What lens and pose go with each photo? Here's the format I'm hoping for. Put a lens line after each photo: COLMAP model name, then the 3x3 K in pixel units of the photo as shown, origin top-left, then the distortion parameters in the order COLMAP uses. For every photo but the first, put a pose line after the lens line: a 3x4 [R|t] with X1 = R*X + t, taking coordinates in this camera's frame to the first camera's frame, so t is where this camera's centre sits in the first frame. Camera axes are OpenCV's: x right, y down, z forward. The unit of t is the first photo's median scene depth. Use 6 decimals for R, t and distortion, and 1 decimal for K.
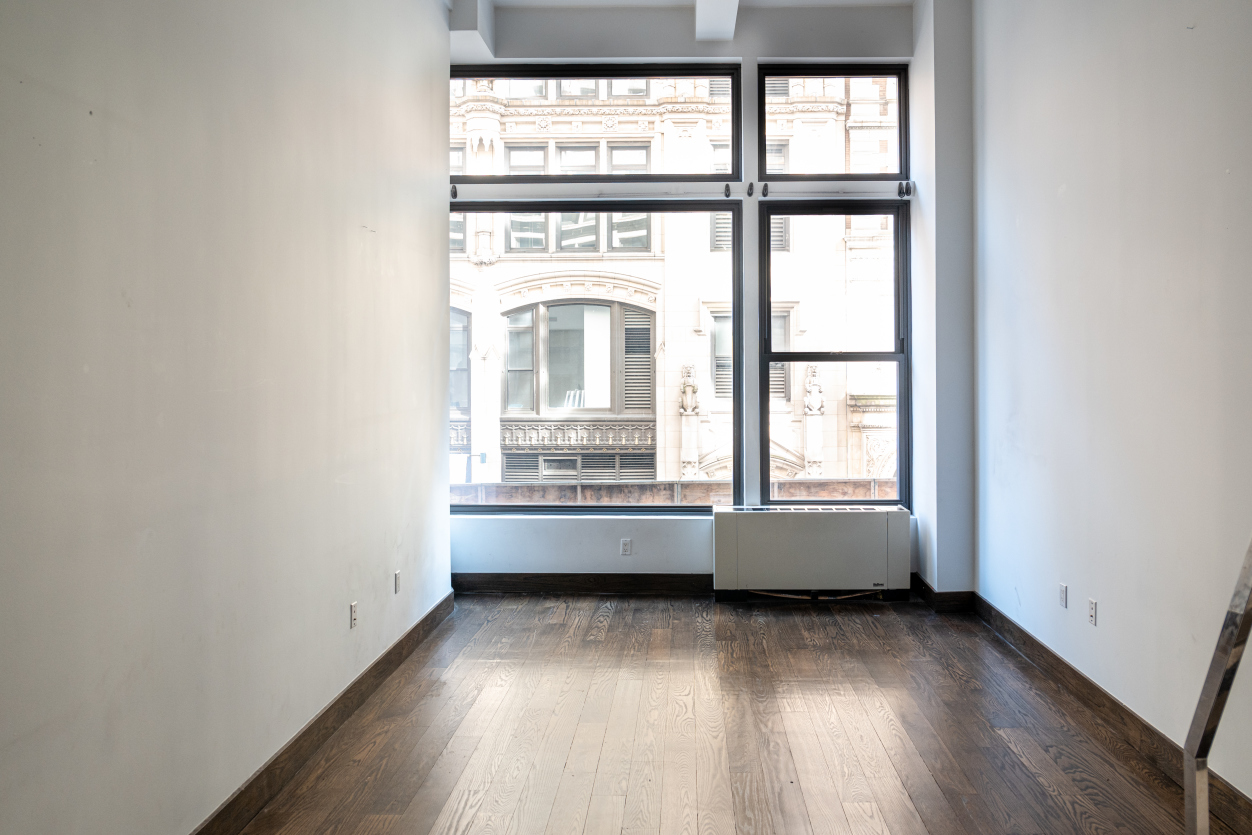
lens RADIAL K [[850.4, 0, 706.0], [0, 850.4, 367.8], [0, 0, 1]] dist [0.000434, 0.003295]
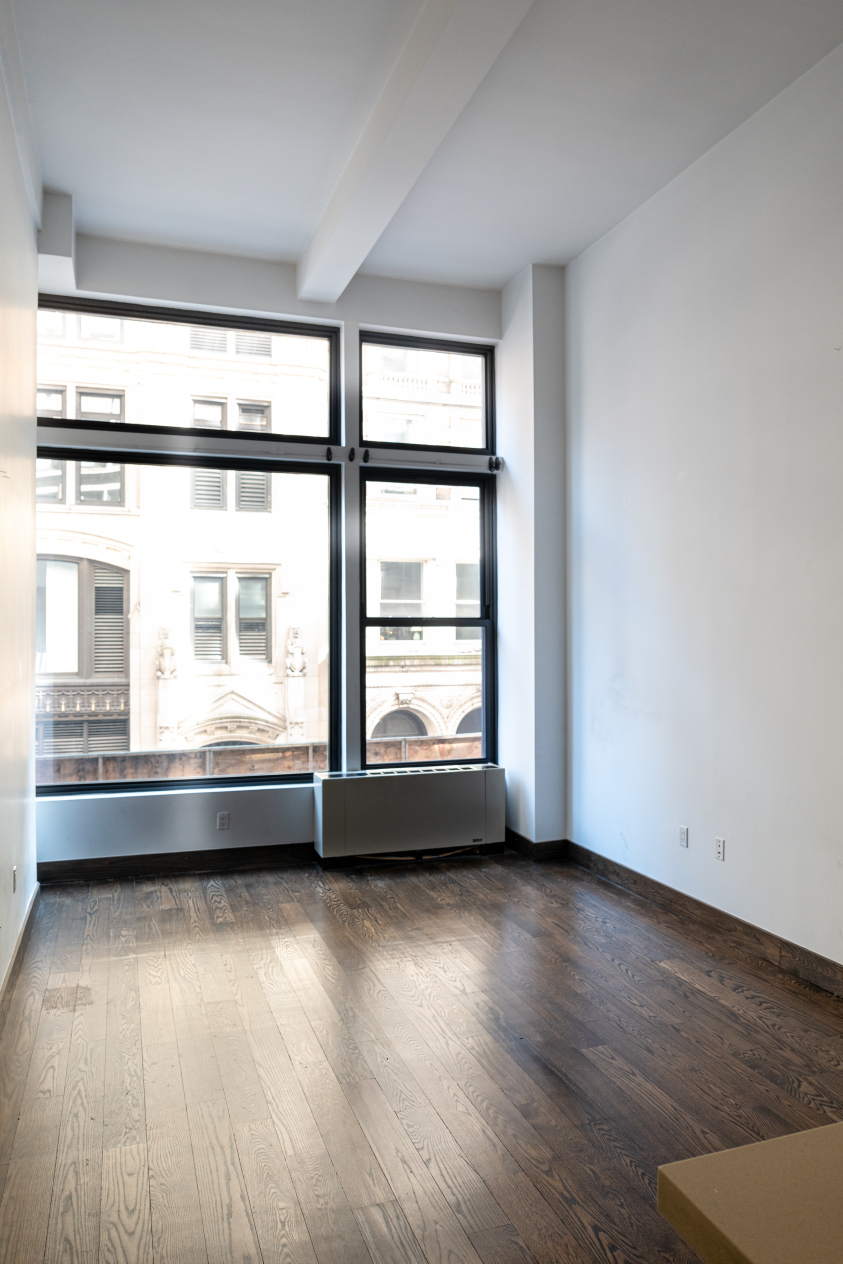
lens RADIAL K [[837.5, 0, 423.5], [0, 837.5, 627.3], [0, 0, 1]] dist [-0.007089, 0.004117]
pose [[0.948202, 0.002576, 0.317657, -0.178791], [-0.002148, 0.999996, -0.001698, -0.004935], [-0.317660, 0.000928, 0.948204, 0.040344]]
